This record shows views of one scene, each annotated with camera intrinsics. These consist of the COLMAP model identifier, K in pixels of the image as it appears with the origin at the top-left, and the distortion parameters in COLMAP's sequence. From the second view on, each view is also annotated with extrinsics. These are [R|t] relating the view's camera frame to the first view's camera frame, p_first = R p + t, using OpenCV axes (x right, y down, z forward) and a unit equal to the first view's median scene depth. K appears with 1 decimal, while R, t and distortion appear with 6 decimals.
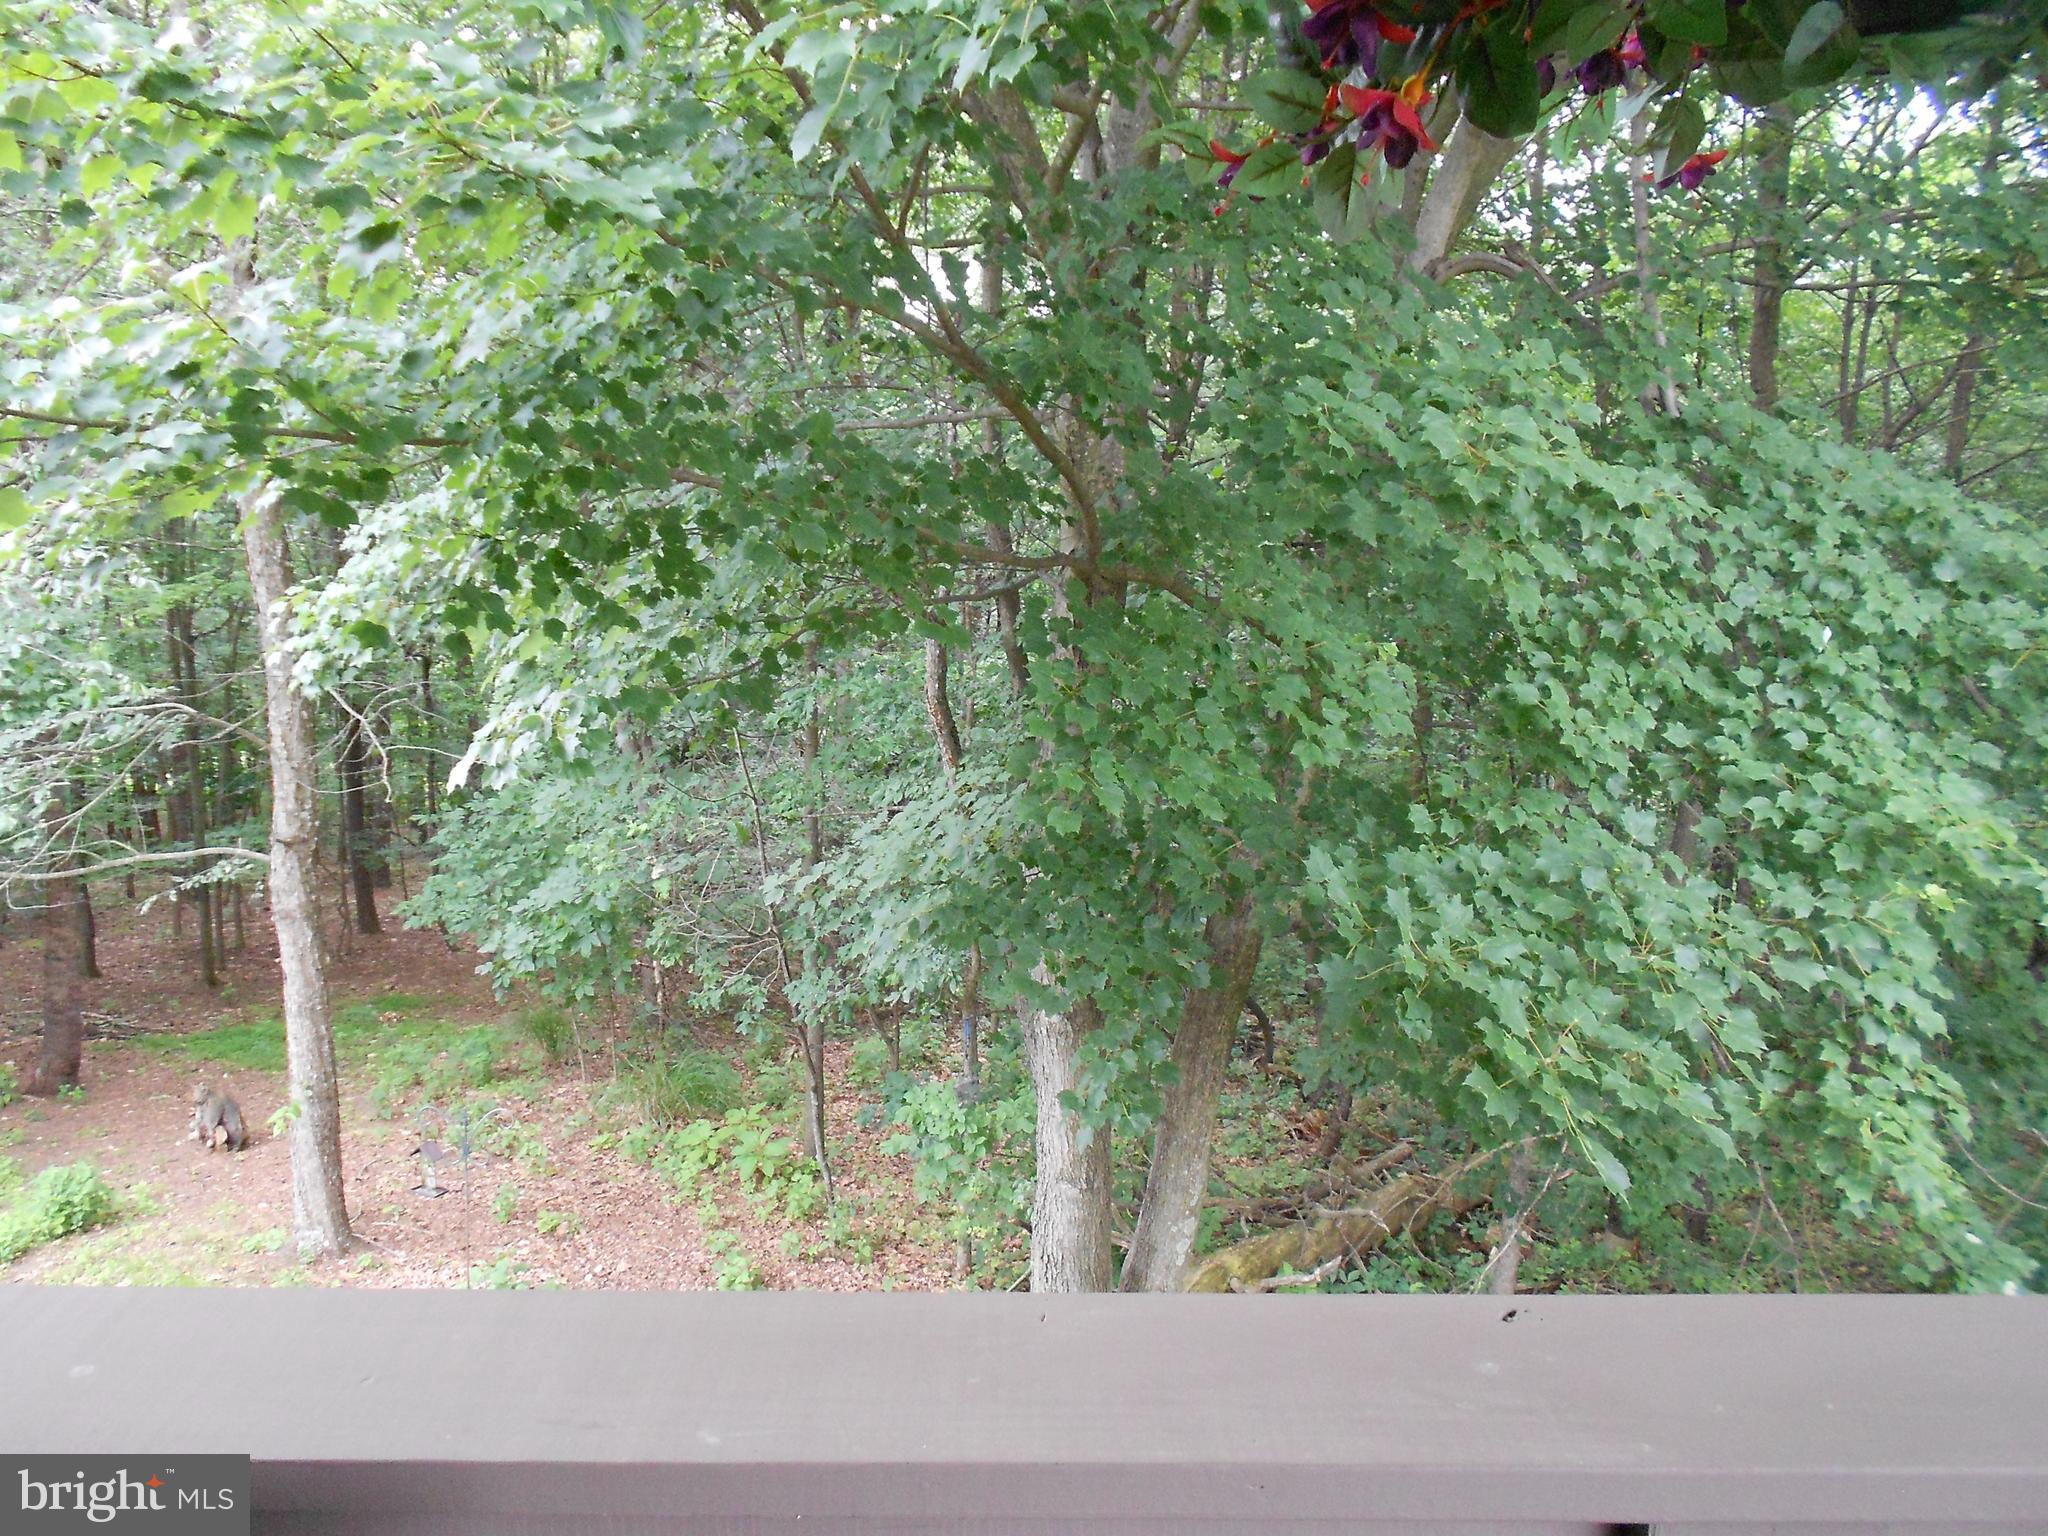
lens RADIAL K [[1529.0, 0, 1005.0], [0, 1529.0, 775.1], [0, 0, 1]] dist [-0.003333, 0.003317]
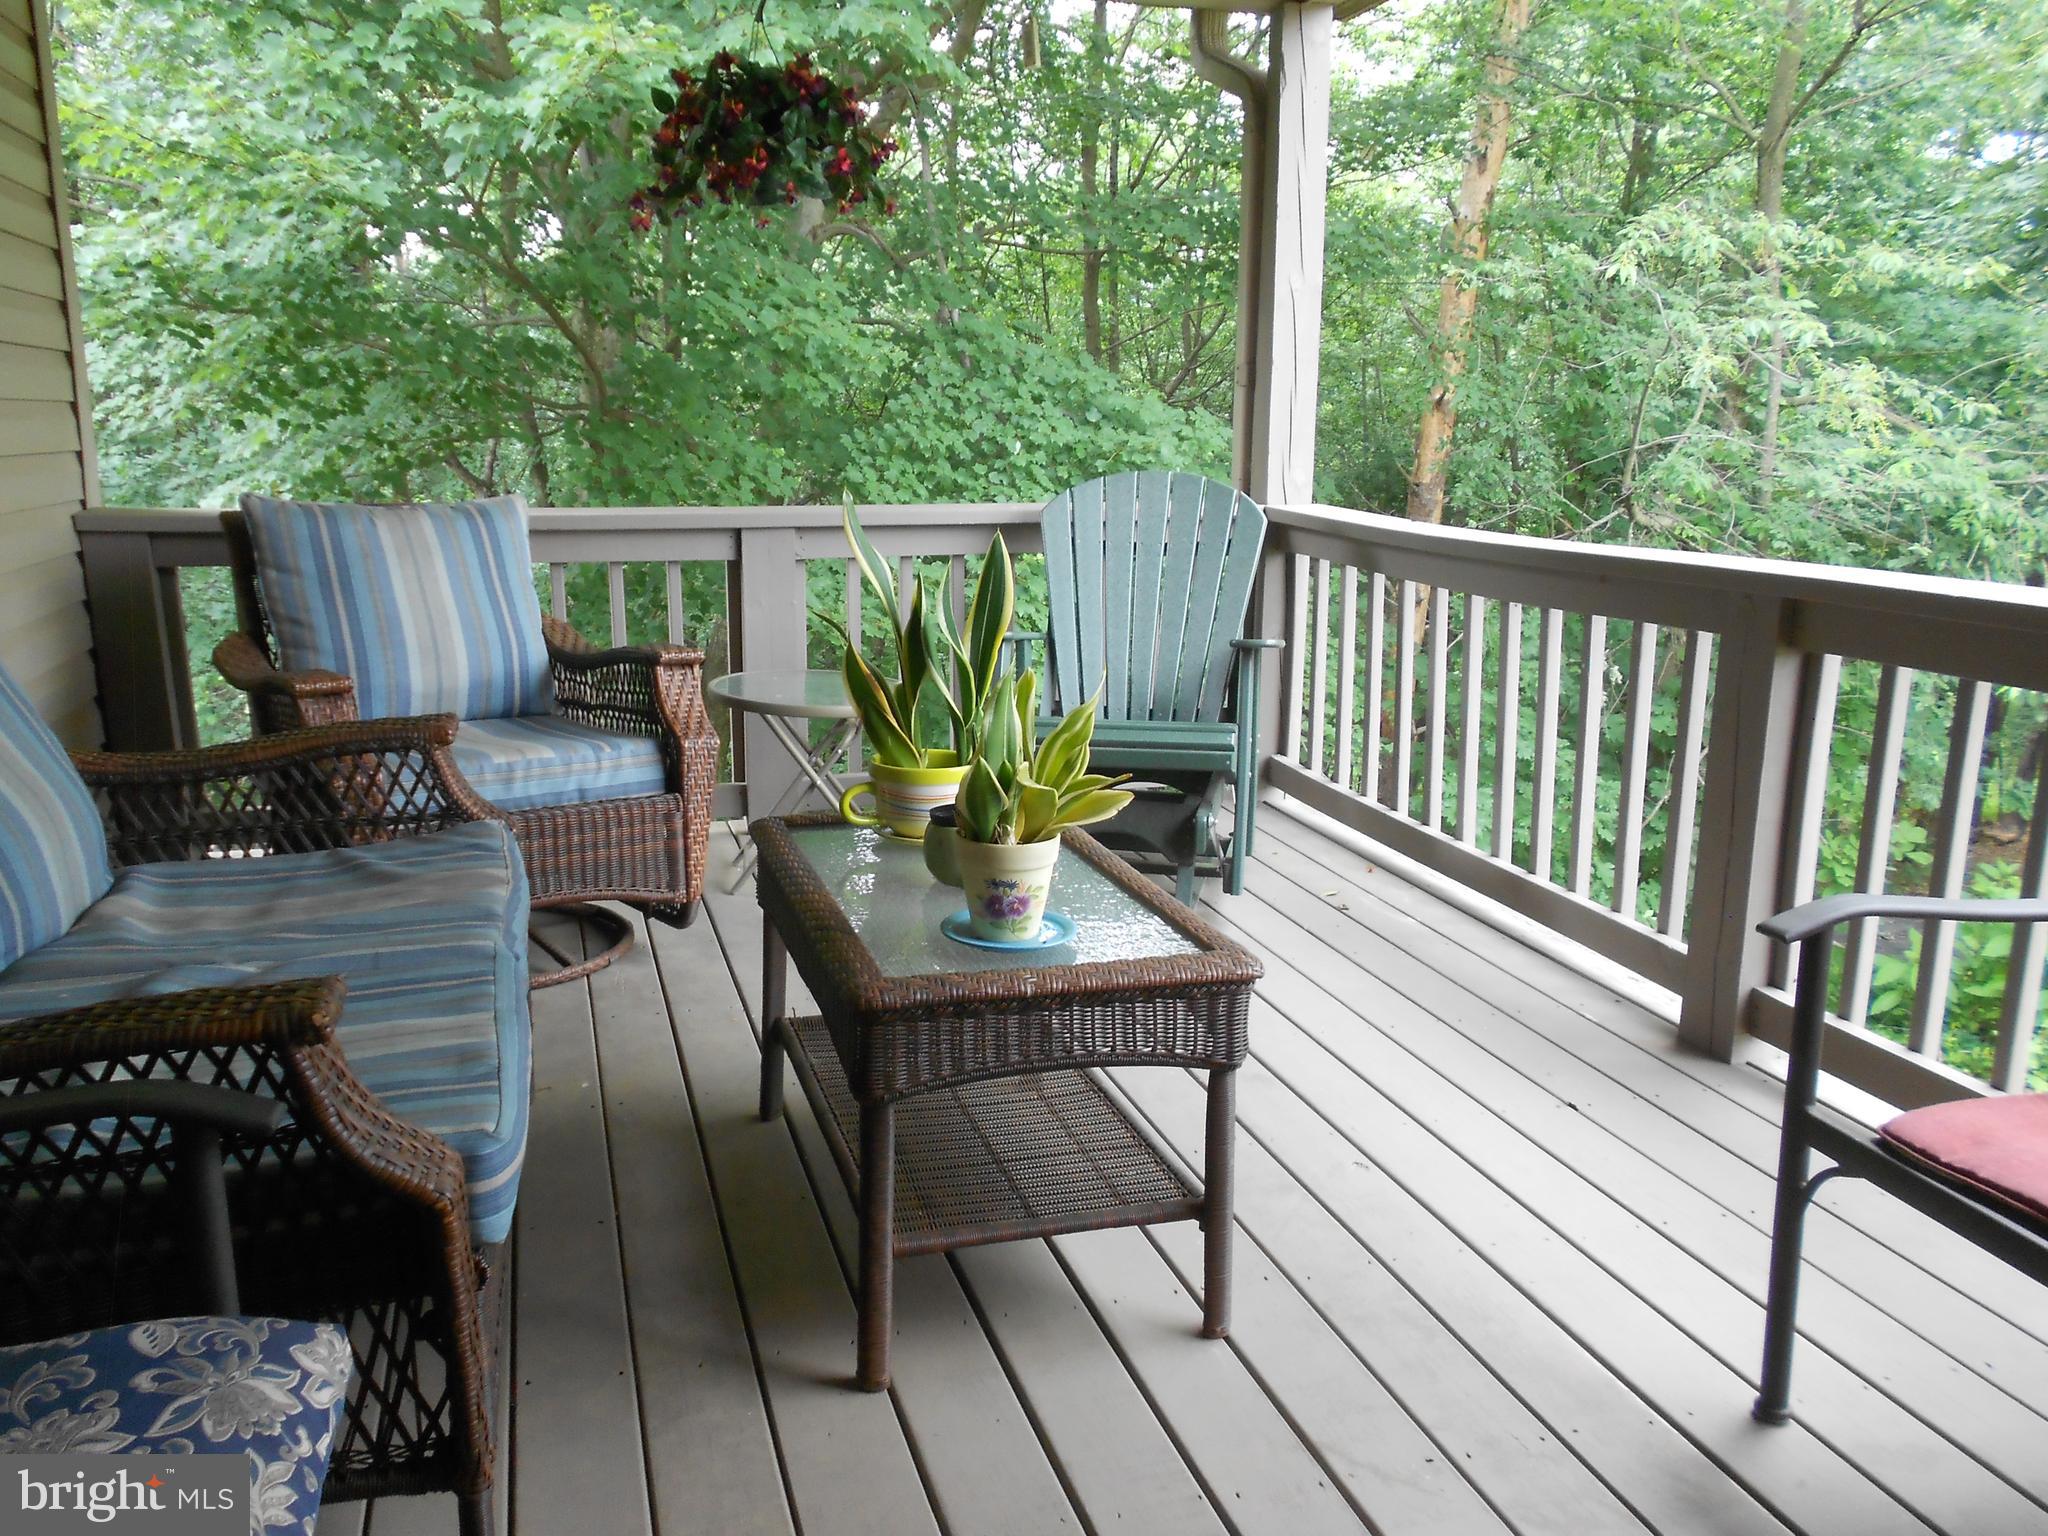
lens RADIAL K [[1529.0, 0, 1005.0], [0, 1529.0, 775.1], [0, 0, 1]] dist [-0.003333, 0.003317]
pose [[0.954082, -0.064328, 0.292558, -0.038790], [0.055573, 0.997726, 0.038149, 0.233396], [-0.294347, -0.020139, 0.955487, -0.760268]]
